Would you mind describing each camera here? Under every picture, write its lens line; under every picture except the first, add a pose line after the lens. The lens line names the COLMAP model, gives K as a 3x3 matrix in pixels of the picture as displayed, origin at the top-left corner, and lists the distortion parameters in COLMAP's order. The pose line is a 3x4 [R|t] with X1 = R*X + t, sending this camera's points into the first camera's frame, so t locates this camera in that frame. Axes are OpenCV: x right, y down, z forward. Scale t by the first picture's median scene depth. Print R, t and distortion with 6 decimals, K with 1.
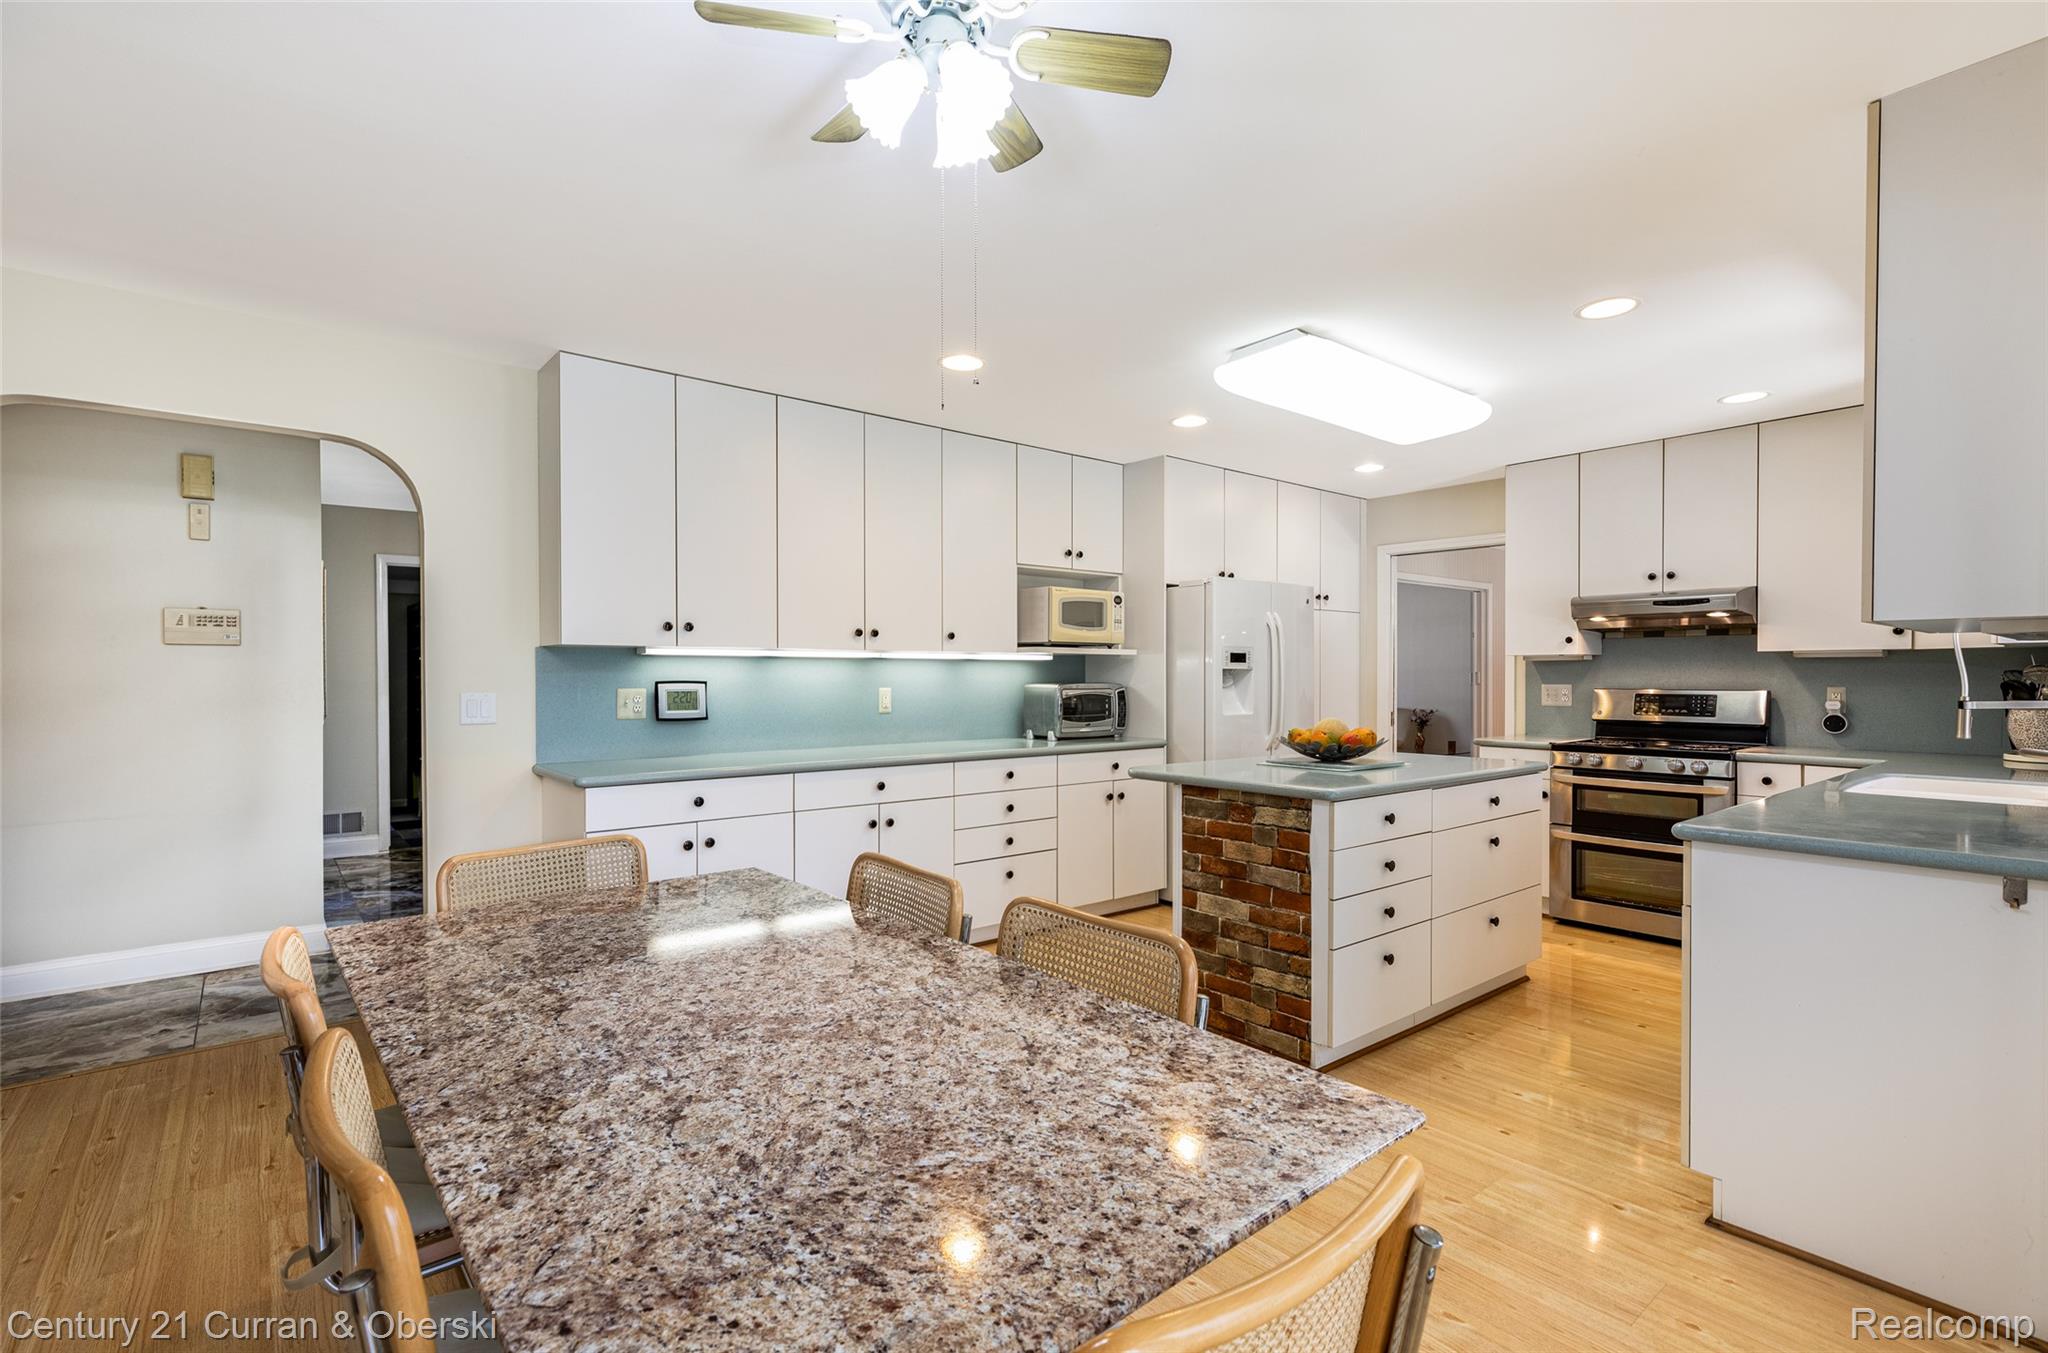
lens RADIAL K [[938.6, 0, 1071.2], [0, 938.6, 697.9], [0, 0, 1]] dist [0.006832, 0.000265]
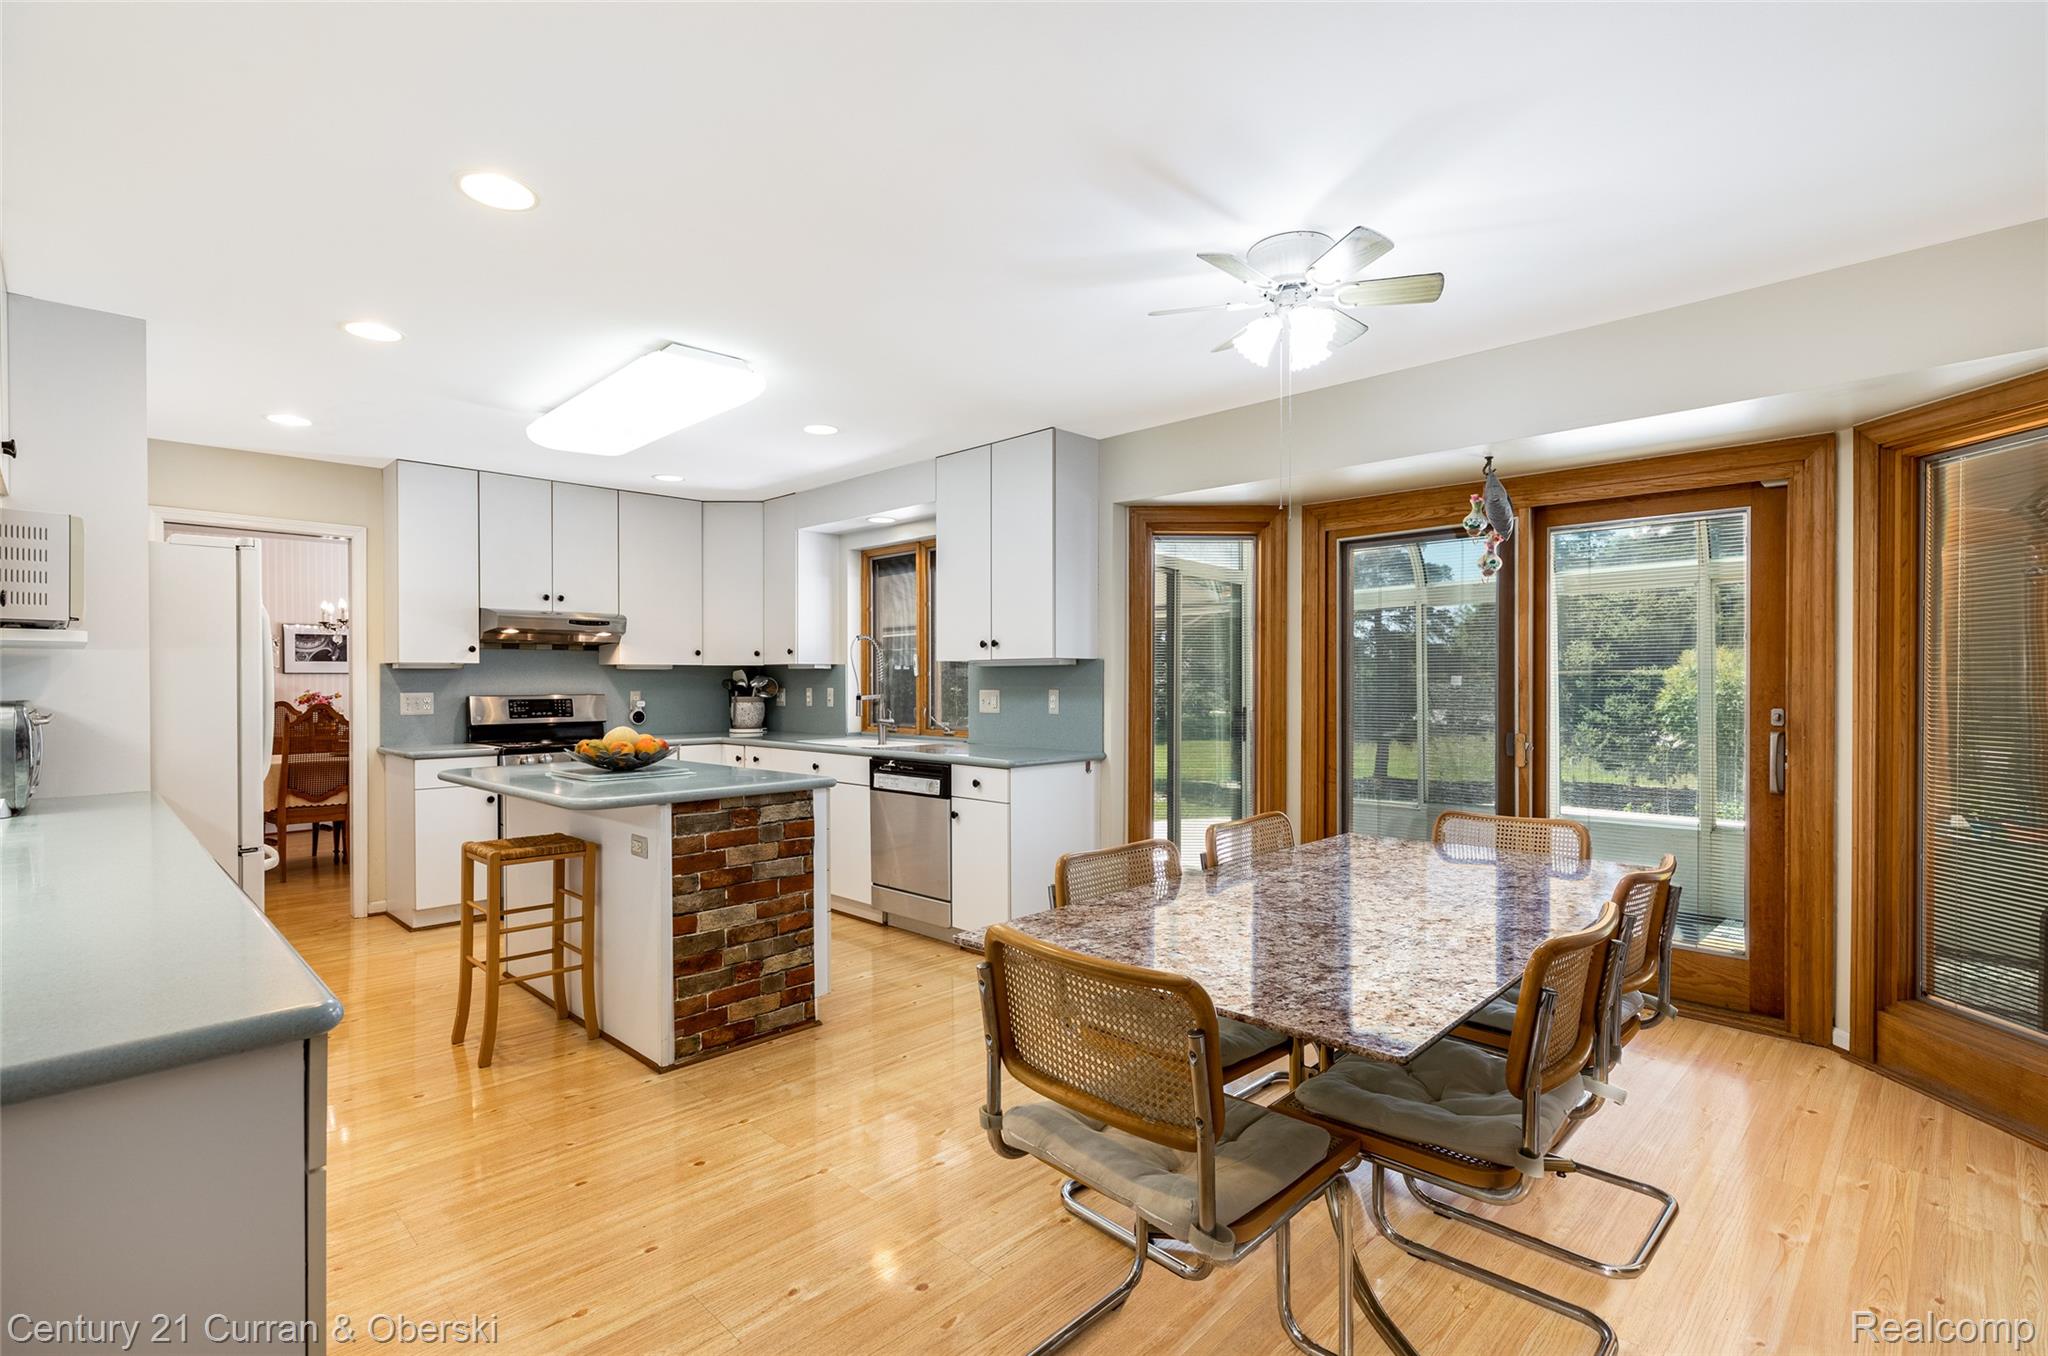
lens RADIAL K [[938.6, 0, 1025.7], [0, 938.6, 676.7], [0, 0, 1]] dist [0.006832, 0.000265]
pose [[-0.065184, 0.003007, 0.997869, -0.852640], [0.027548, 0.999620, -0.001213, -0.021678], [-0.997493, 0.027410, -0.065242, 0.743497]]
